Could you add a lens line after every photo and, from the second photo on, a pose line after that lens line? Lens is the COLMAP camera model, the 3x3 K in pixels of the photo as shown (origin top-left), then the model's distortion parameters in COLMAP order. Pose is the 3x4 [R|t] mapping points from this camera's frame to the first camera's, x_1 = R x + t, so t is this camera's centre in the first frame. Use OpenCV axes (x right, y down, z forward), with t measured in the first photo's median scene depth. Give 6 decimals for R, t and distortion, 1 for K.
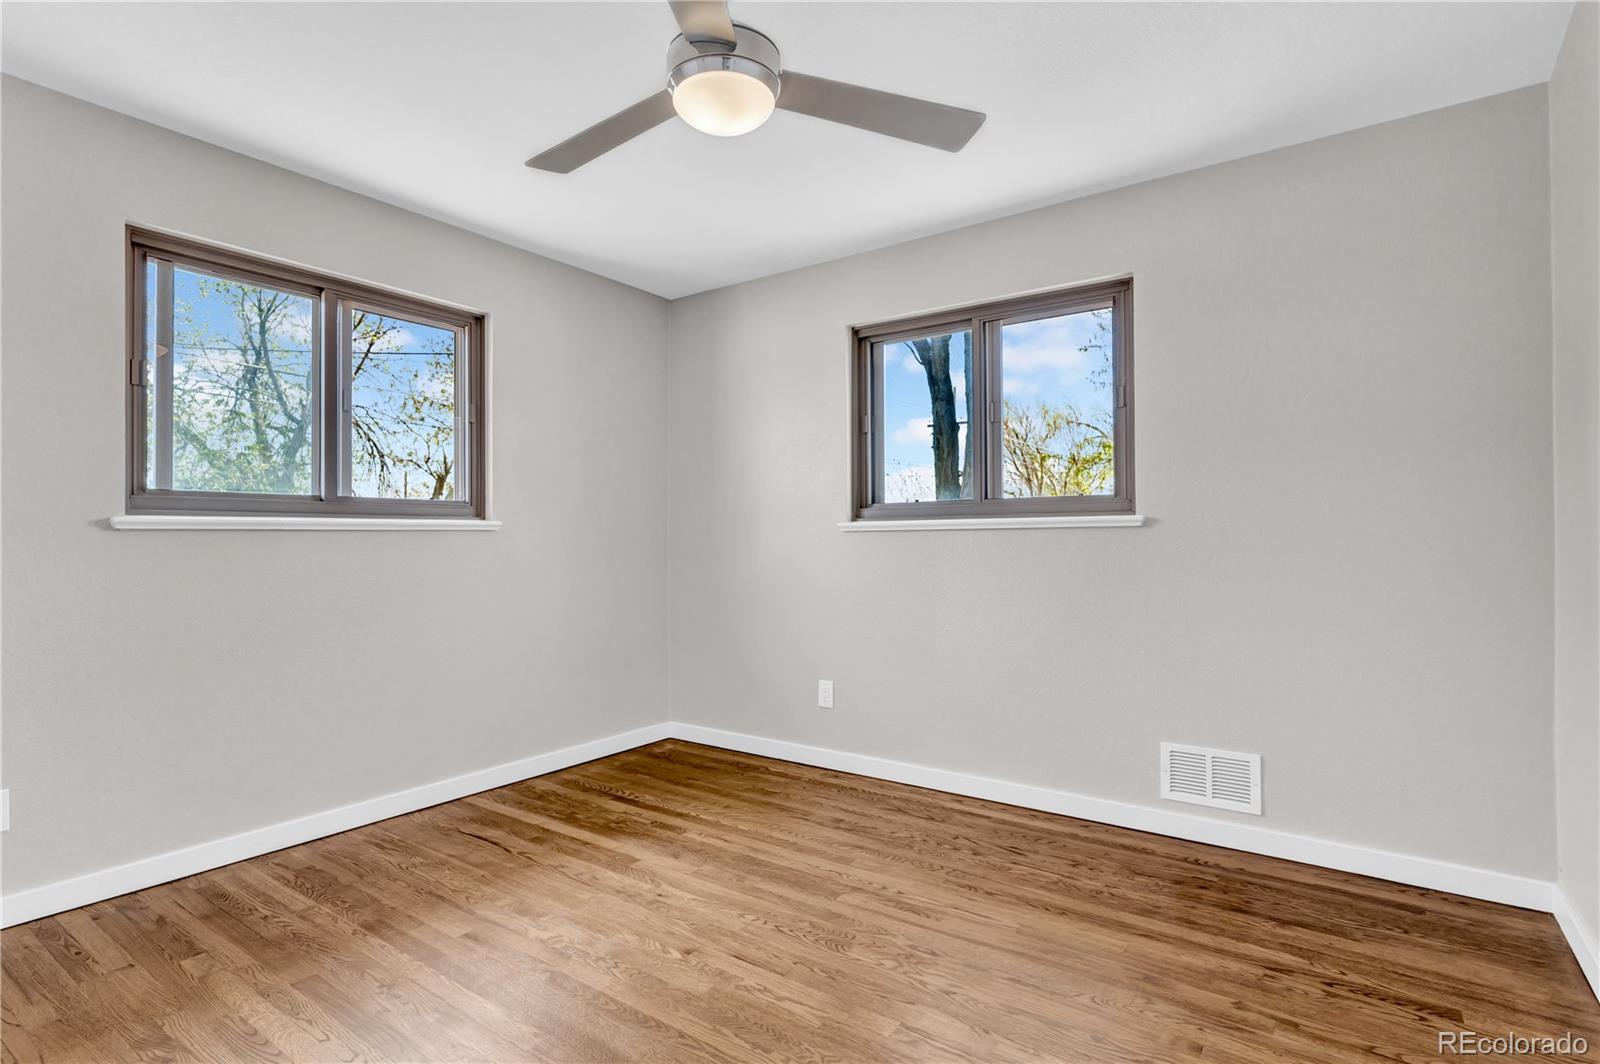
lens RADIAL K [[775.4, 0, 810.2], [0, 775.4, 535.7], [0, 0, 1]] dist [0.001770, -0.002418]
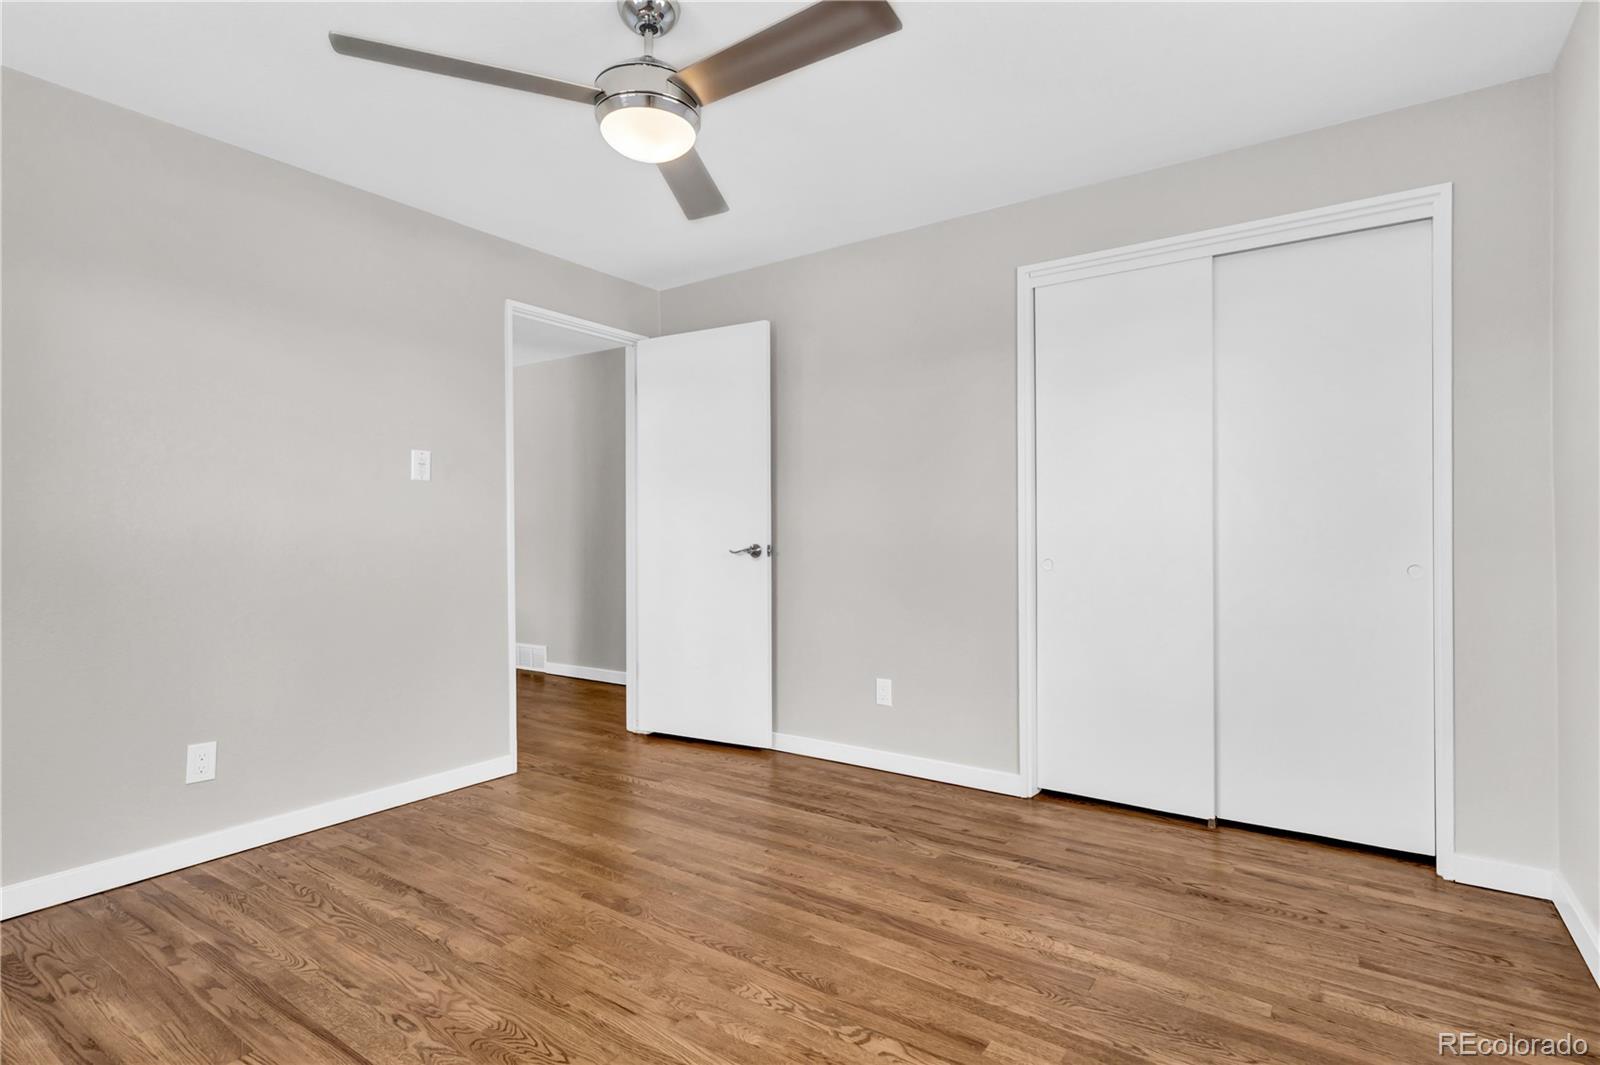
lens RADIAL K [[775.4, 0, 810.2], [0, 775.4, 536.2], [0, 0, 1]] dist [0.001770, -0.002418]
pose [[-0.999908, 0.008248, -0.010815, -0.311116], [0.008293, 0.999957, -0.004118, 0.022919], [0.010781, -0.004208, -0.999933, 2.016825]]
